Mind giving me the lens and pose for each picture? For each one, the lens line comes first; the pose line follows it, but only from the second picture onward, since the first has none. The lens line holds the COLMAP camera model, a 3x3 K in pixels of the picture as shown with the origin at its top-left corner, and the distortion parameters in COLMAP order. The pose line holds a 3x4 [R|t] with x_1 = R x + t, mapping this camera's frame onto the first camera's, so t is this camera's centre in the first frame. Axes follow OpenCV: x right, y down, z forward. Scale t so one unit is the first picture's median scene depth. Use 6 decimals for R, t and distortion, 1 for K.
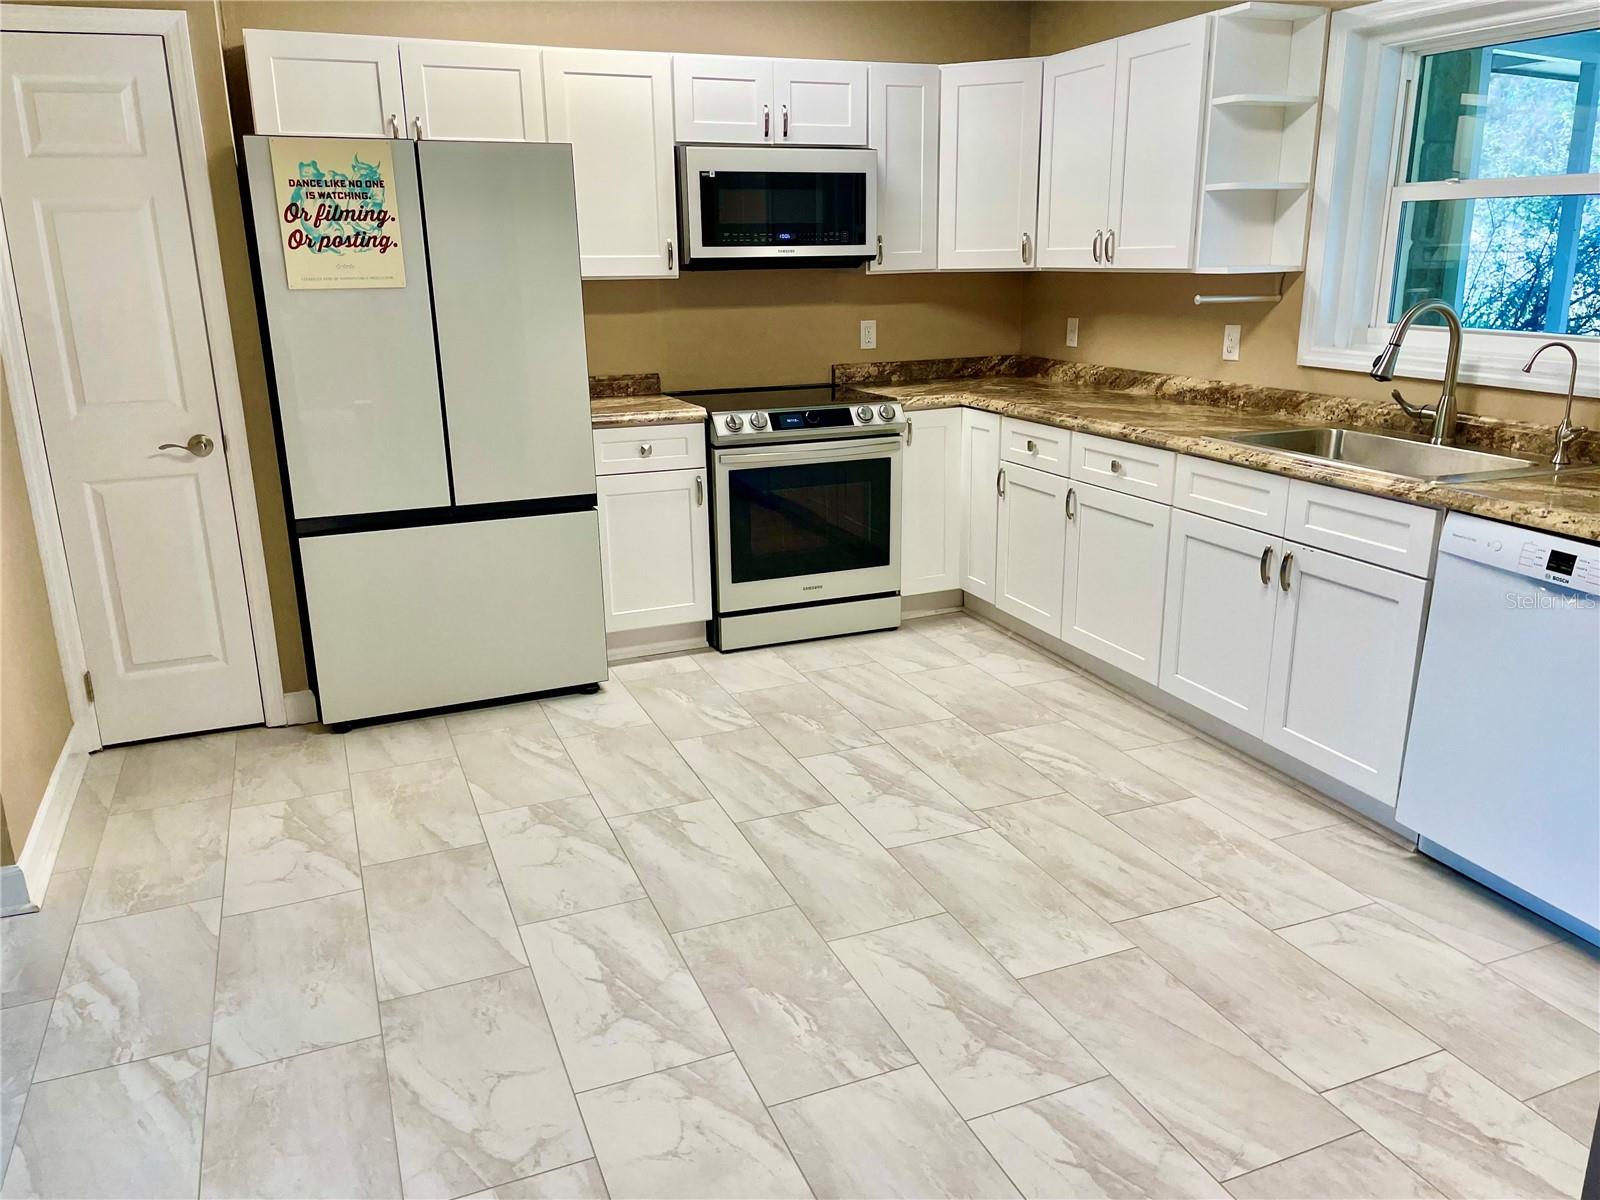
lens RADIAL K [[1215.9, 0, 787.8], [0, 1215.9, 599.1], [0, 0, 1]] dist [0.080375, -0.084061]
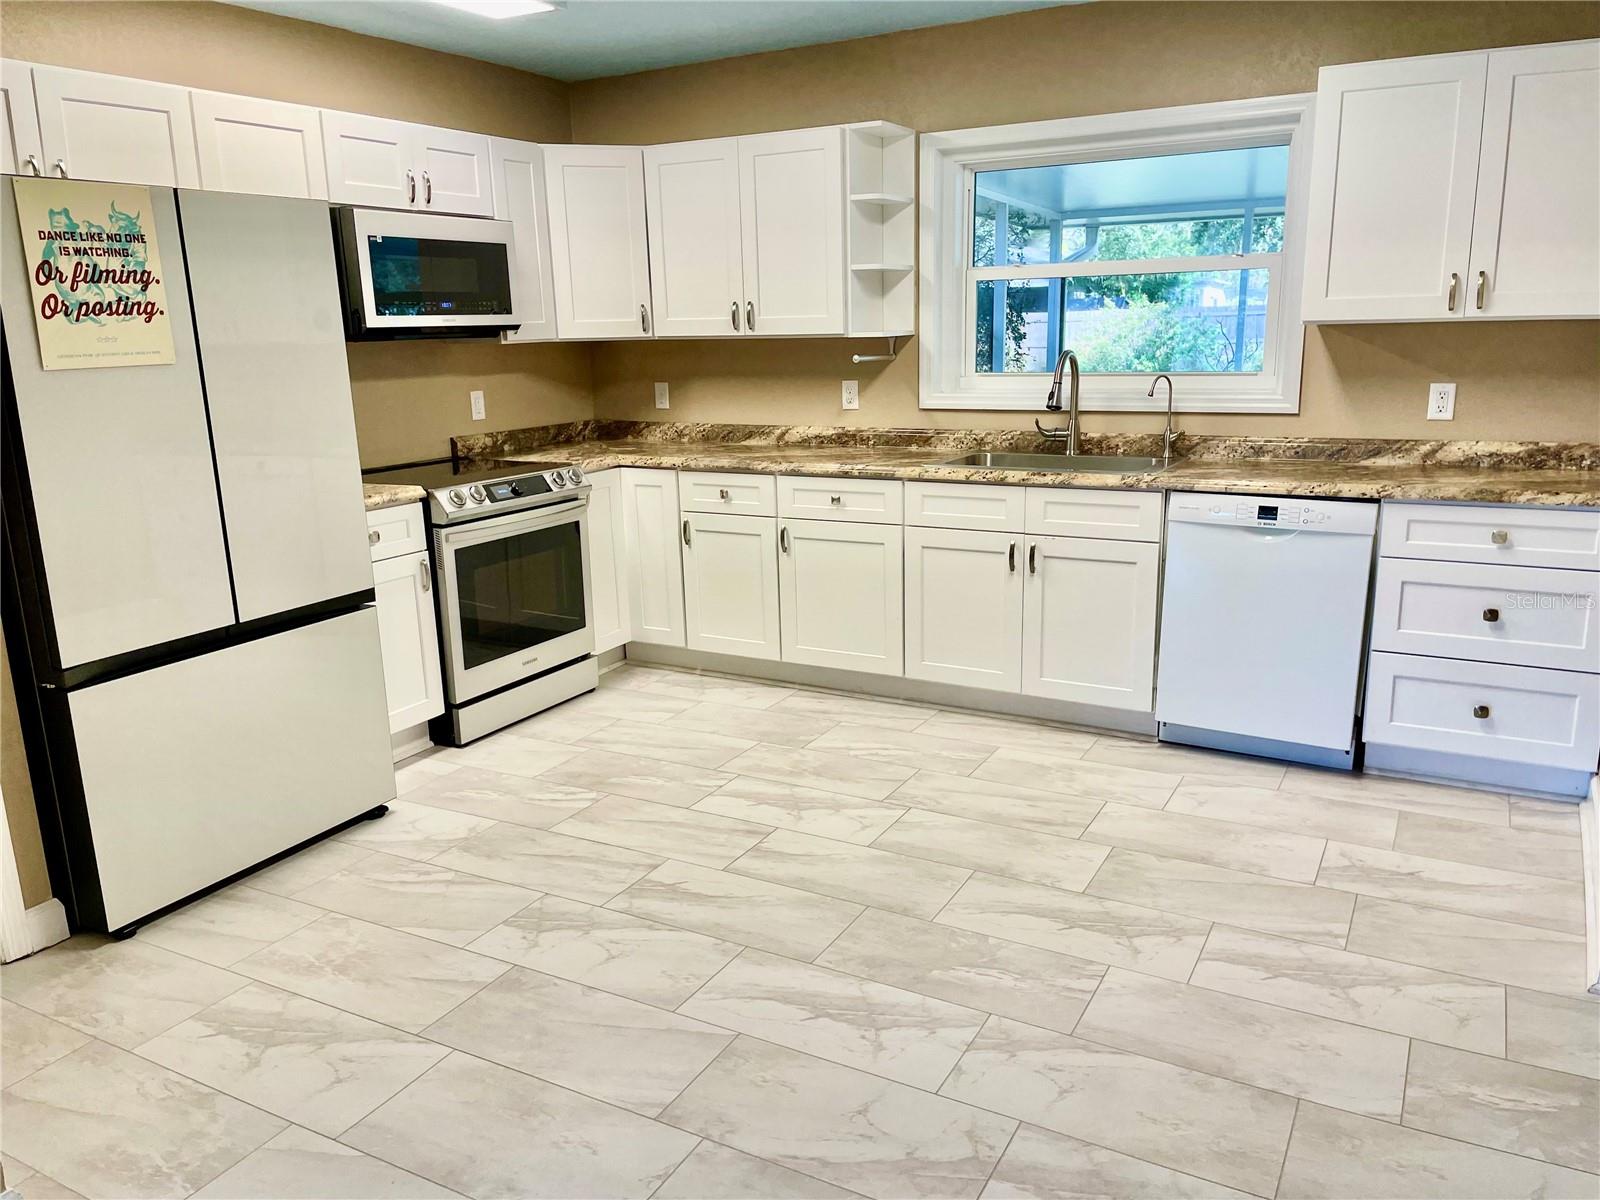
lens RADIAL K [[1215.9, 0, 814.3], [0, 1215.9, 610.5], [0, 0, 1]] dist [0.080375, -0.084061]
pose [[0.774954, -0.153818, 0.613014, -0.493336], [0.186762, 0.982350, 0.010394, -0.021287], [-0.603793, 0.106433, 0.790004, 0.108872]]
